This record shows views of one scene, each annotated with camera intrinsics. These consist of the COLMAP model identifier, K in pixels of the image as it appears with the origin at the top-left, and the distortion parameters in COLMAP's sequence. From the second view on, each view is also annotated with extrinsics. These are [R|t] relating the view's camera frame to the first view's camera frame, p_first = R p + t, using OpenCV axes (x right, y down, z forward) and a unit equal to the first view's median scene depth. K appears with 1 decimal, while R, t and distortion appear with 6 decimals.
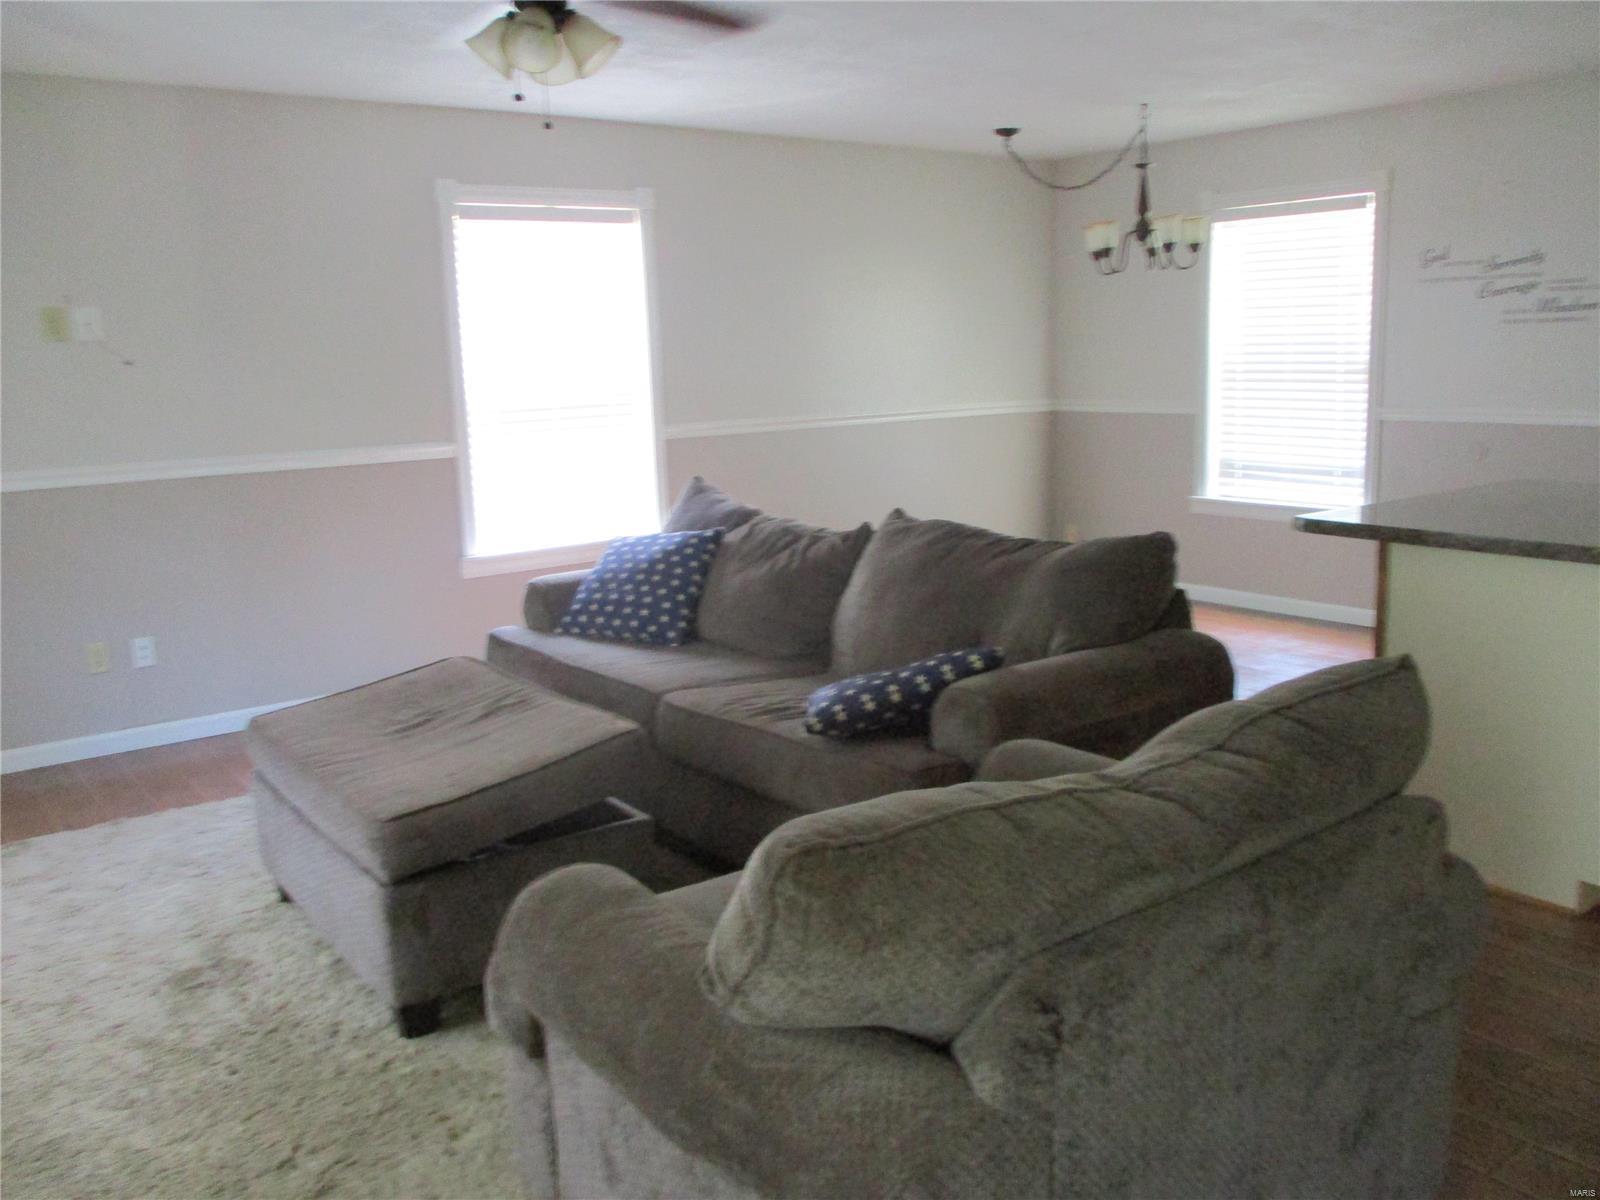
lens RADIAL K [[1312.4, 0, 809.7], [0, 1312.4, 578.1], [0, 0, 1]] dist [-0.033584, 0.007346]
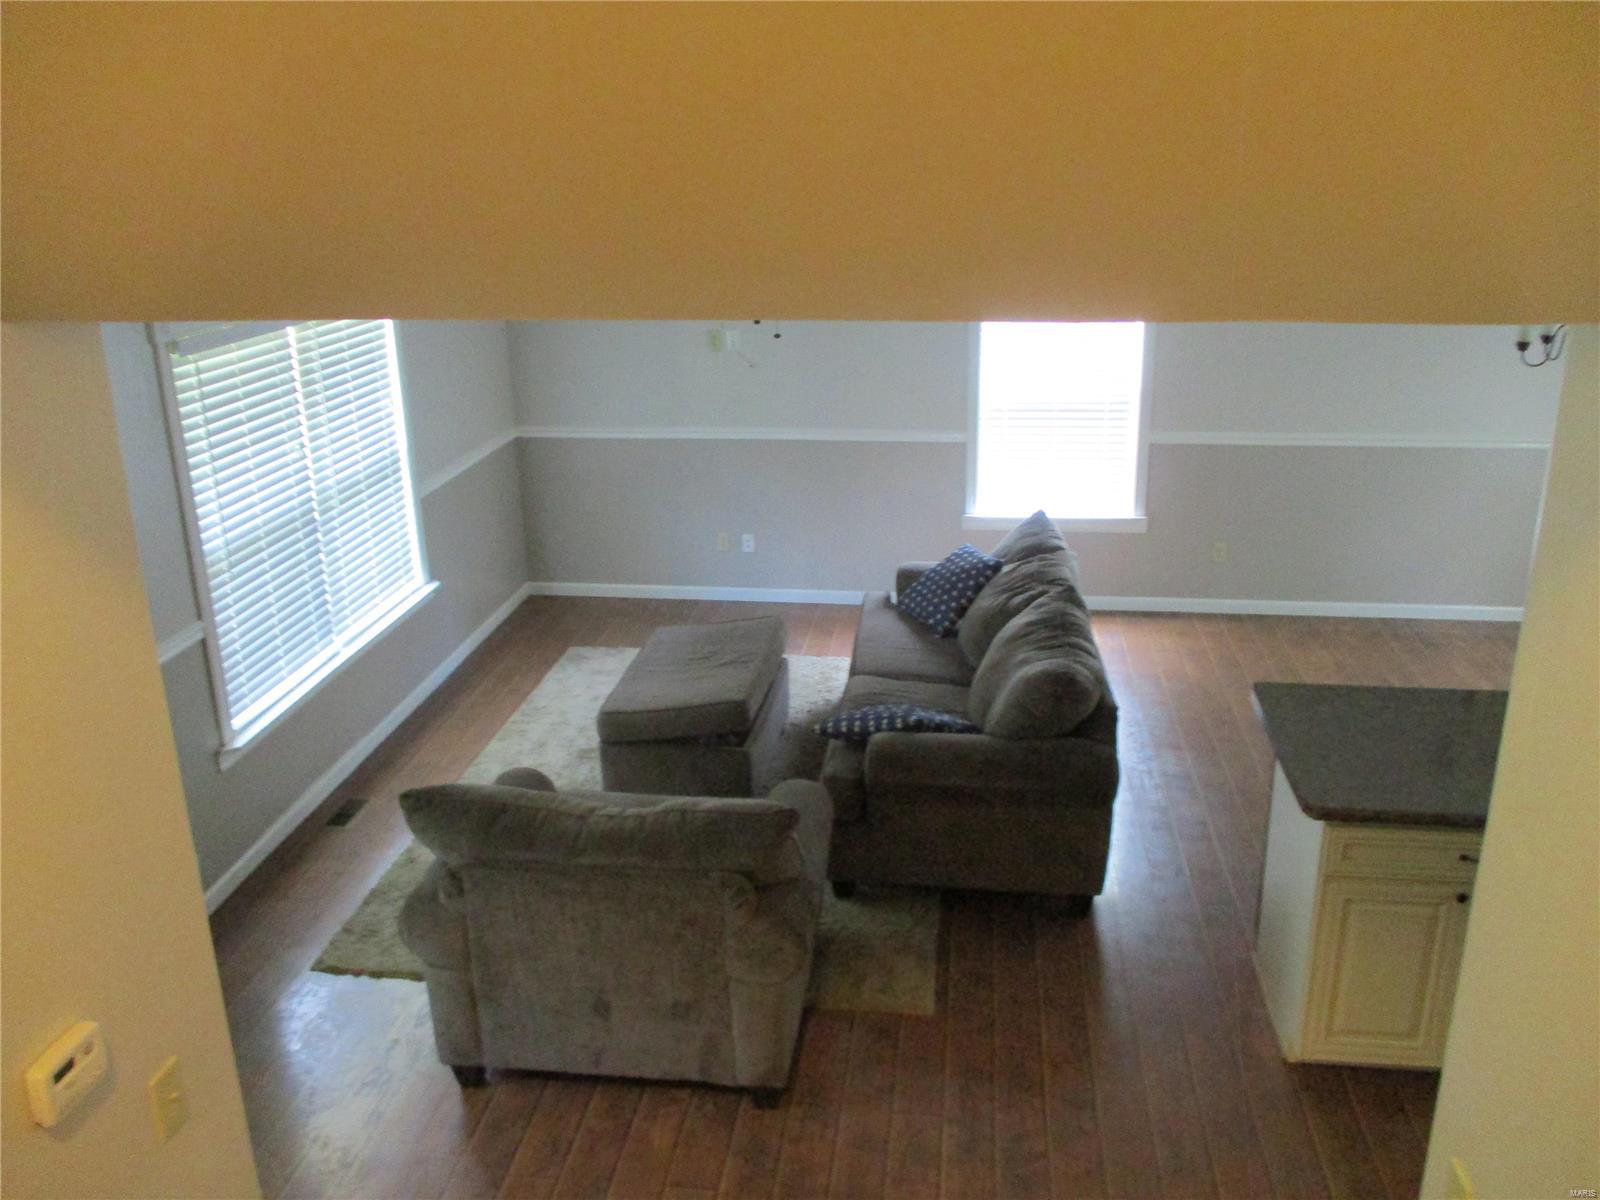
lens RADIAL K [[1312.4, 0, 809.7], [0, 1312.4, 578.1], [0, 0, 1]] dist [-0.033584, 0.007346]
pose [[0.720352, 0.233871, -0.652991, 0.705273], [-0.126992, 0.969997, 0.207315, -0.285285], [0.681884, -0.066415, 0.728439, -0.151767]]
